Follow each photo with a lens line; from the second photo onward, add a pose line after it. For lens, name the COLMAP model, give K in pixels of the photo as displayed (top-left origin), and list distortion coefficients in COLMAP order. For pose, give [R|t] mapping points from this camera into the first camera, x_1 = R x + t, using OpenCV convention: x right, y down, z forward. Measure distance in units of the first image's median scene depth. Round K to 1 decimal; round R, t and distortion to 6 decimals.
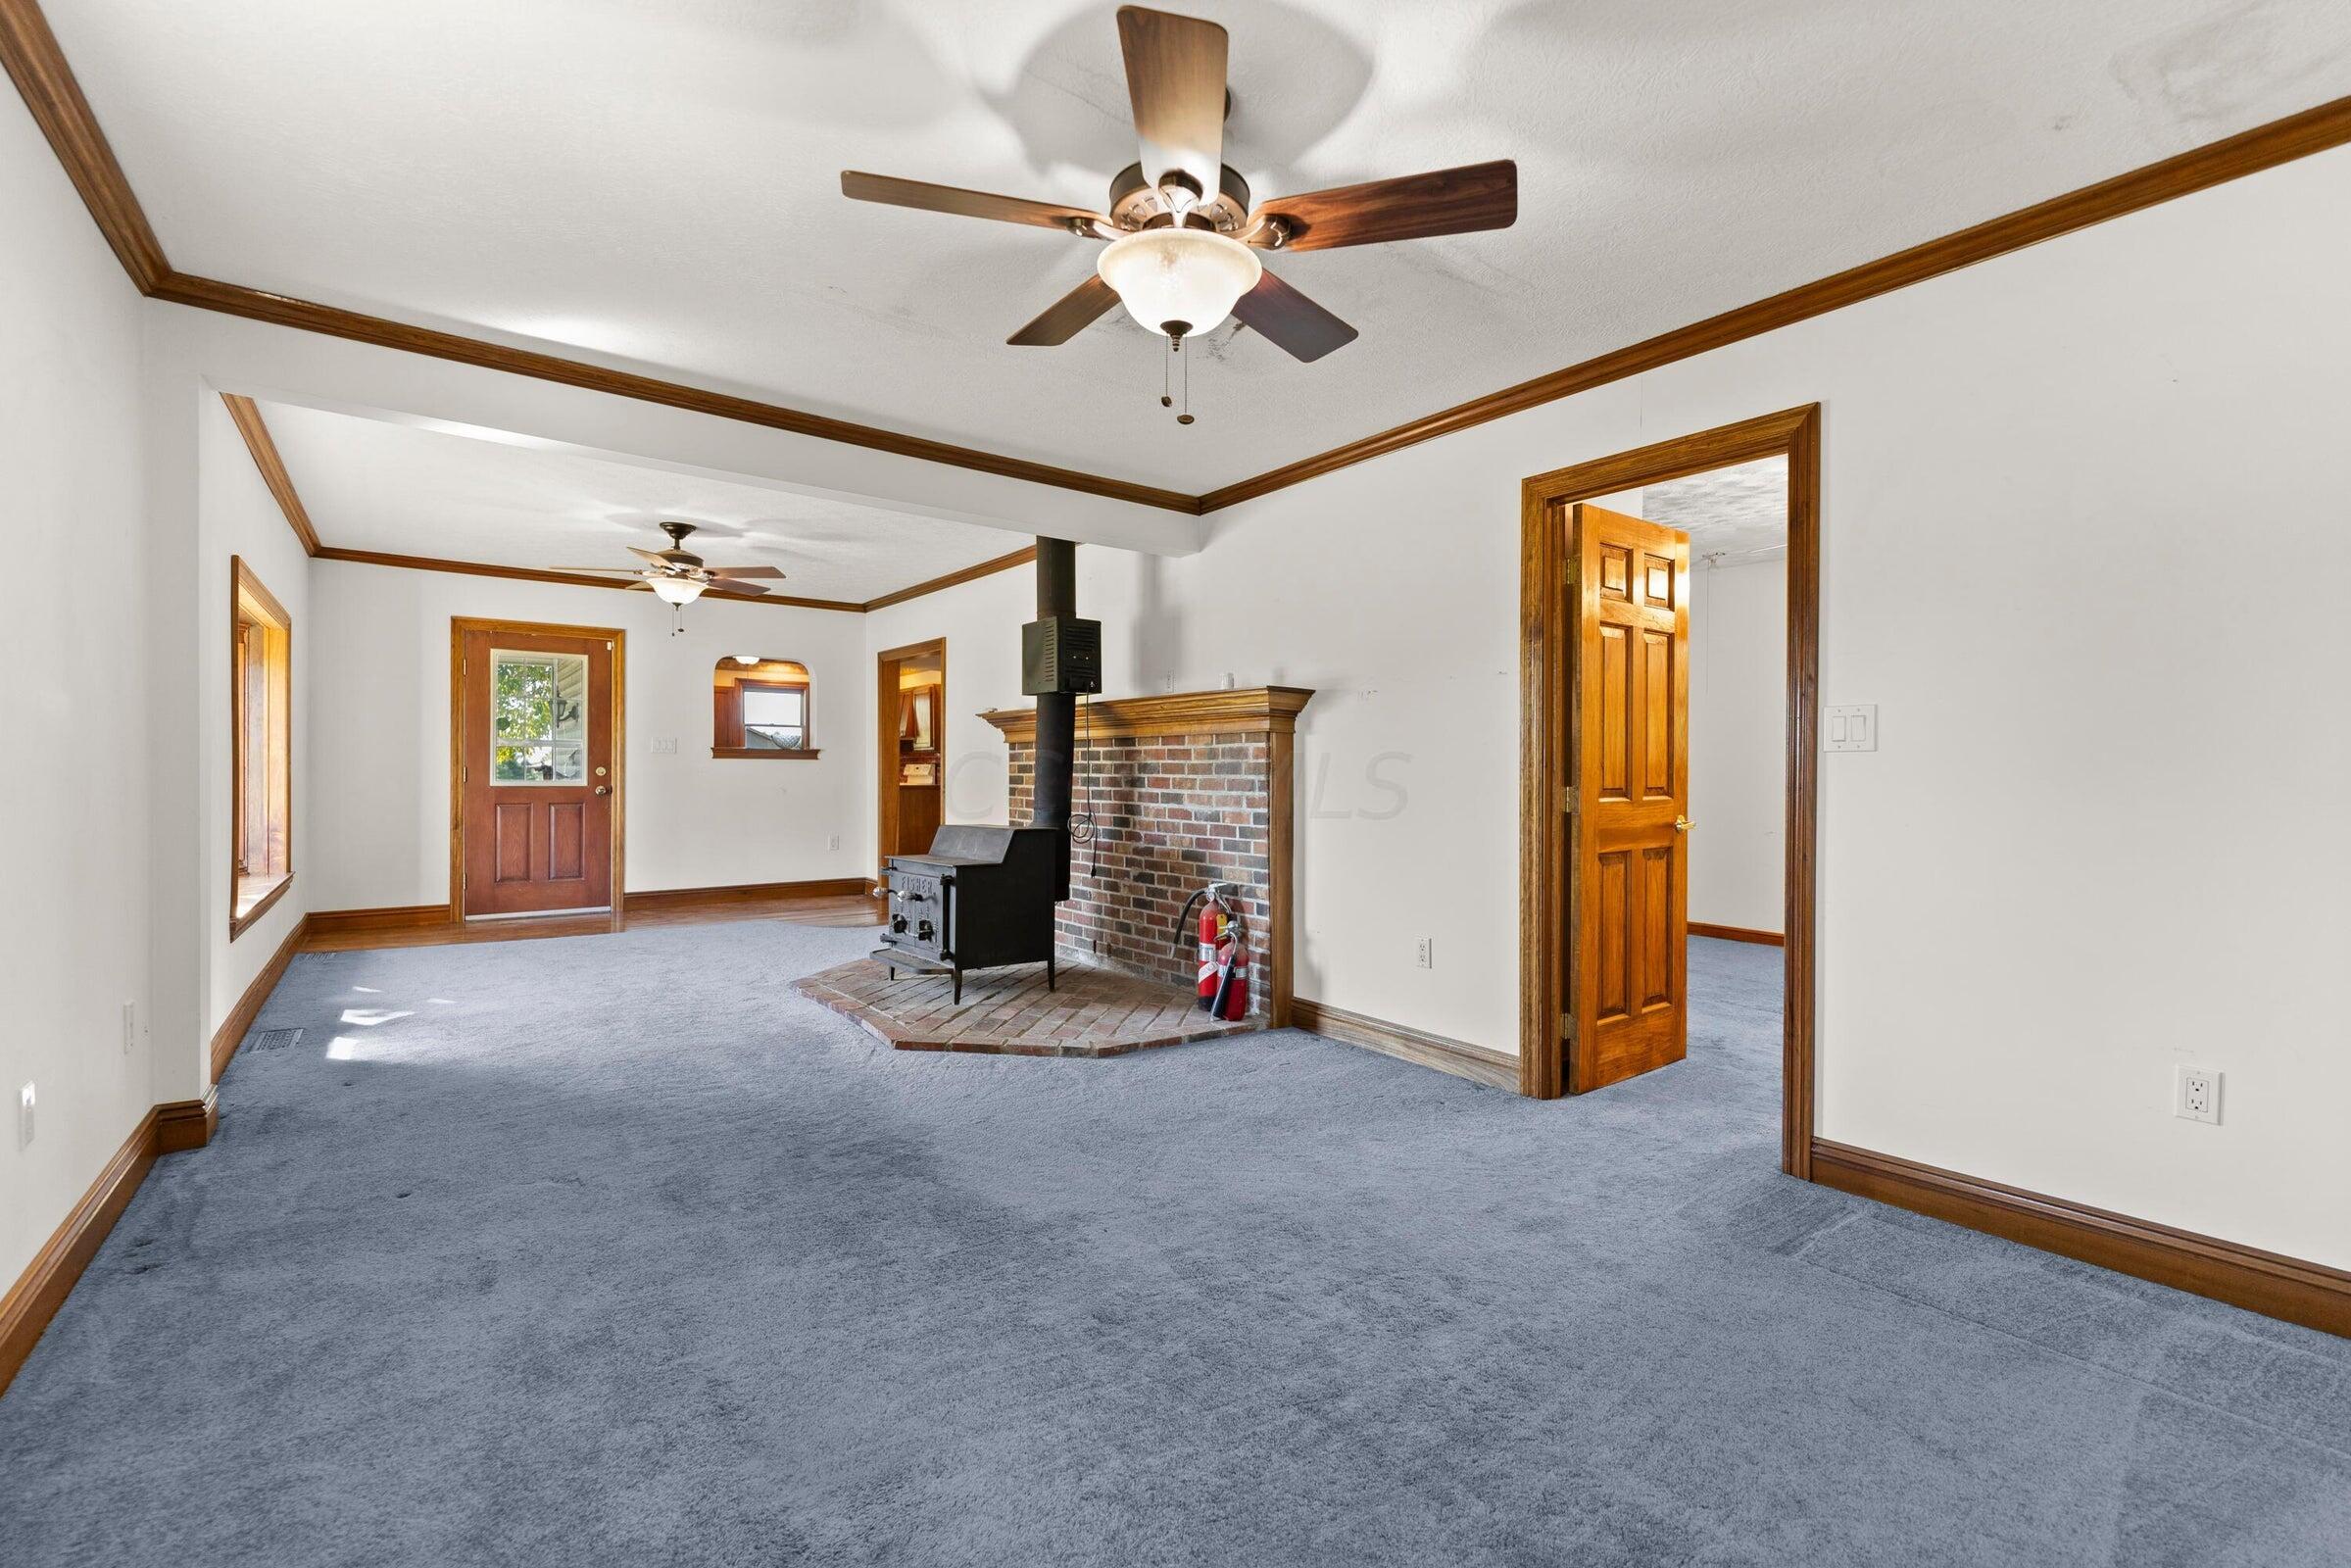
lens RADIAL K [[1031.4, 0, 1174.6], [0, 1031.4, 775.1], [0, 0, 1]] dist [0.000954, -0.000298]
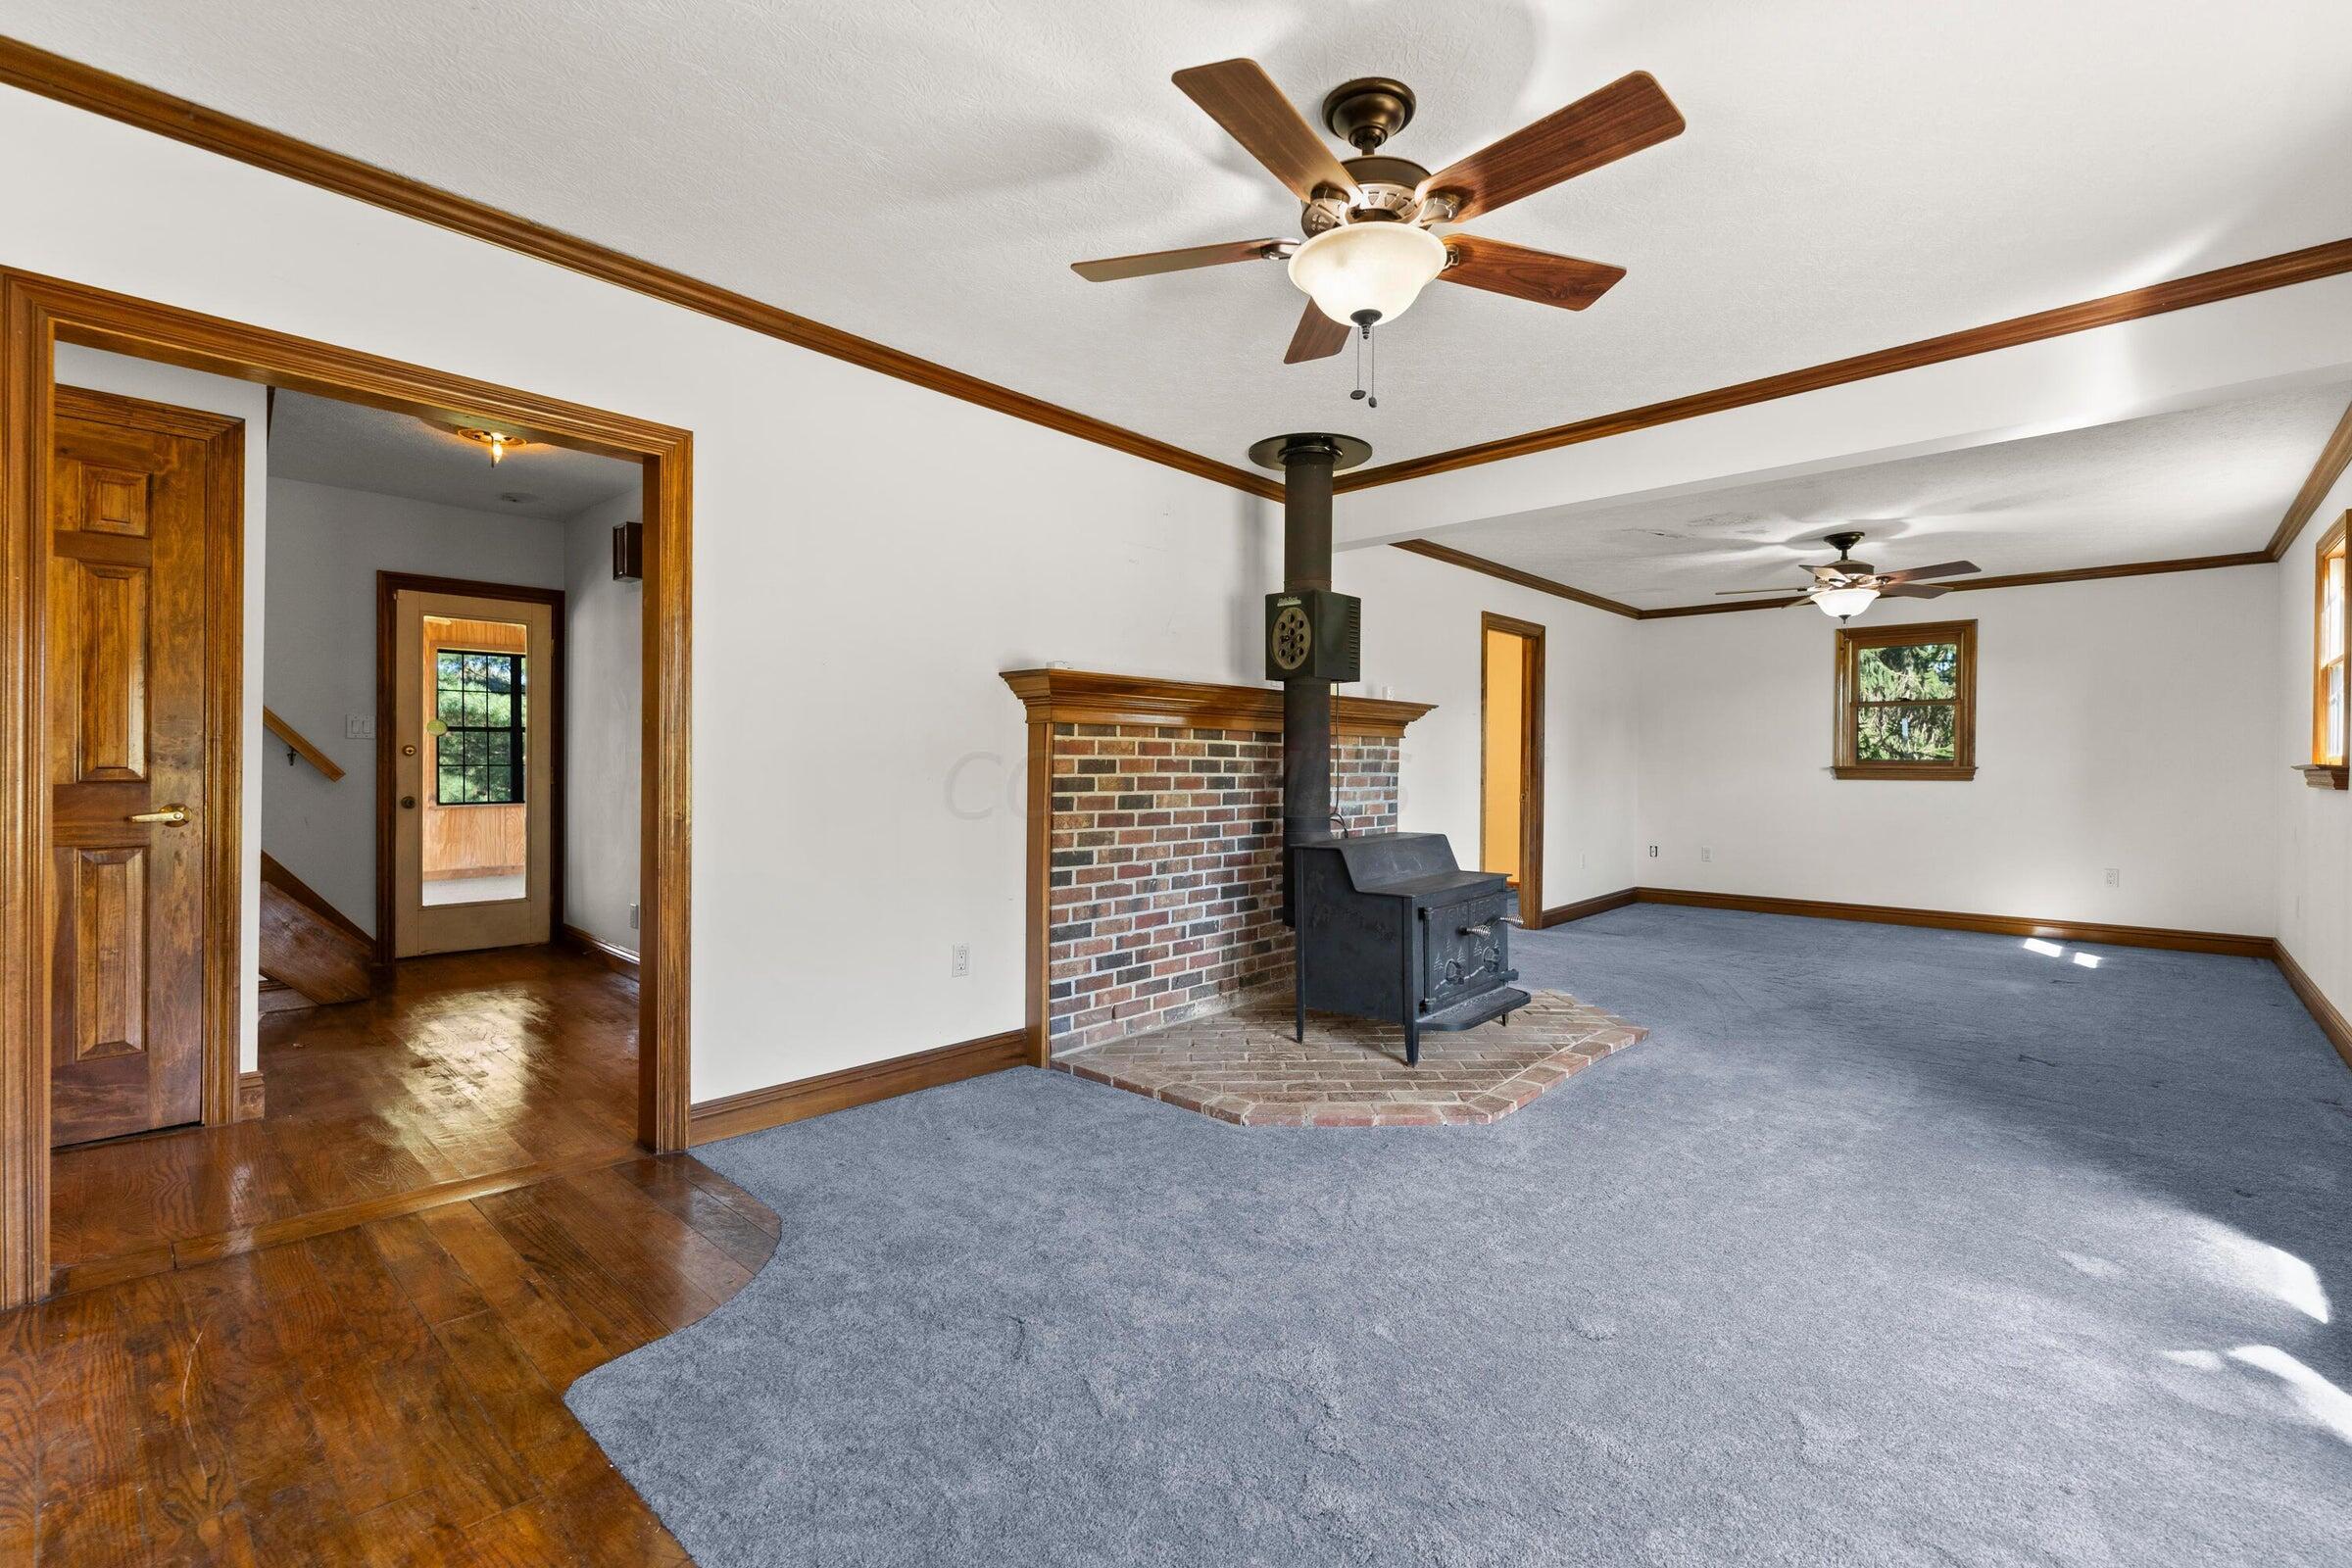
lens RADIAL K [[1031.8, 0, 1175.6], [0, 1031.8, 776.4], [0, 0, 1]] dist [0.000954, -0.000298]
pose [[-0.161264, -0.014496, 0.986805, -0.882358], [-0.001150, 0.999894, 0.014500, -0.010382], [-0.986911, 0.001203, -0.161263, 1.186760]]
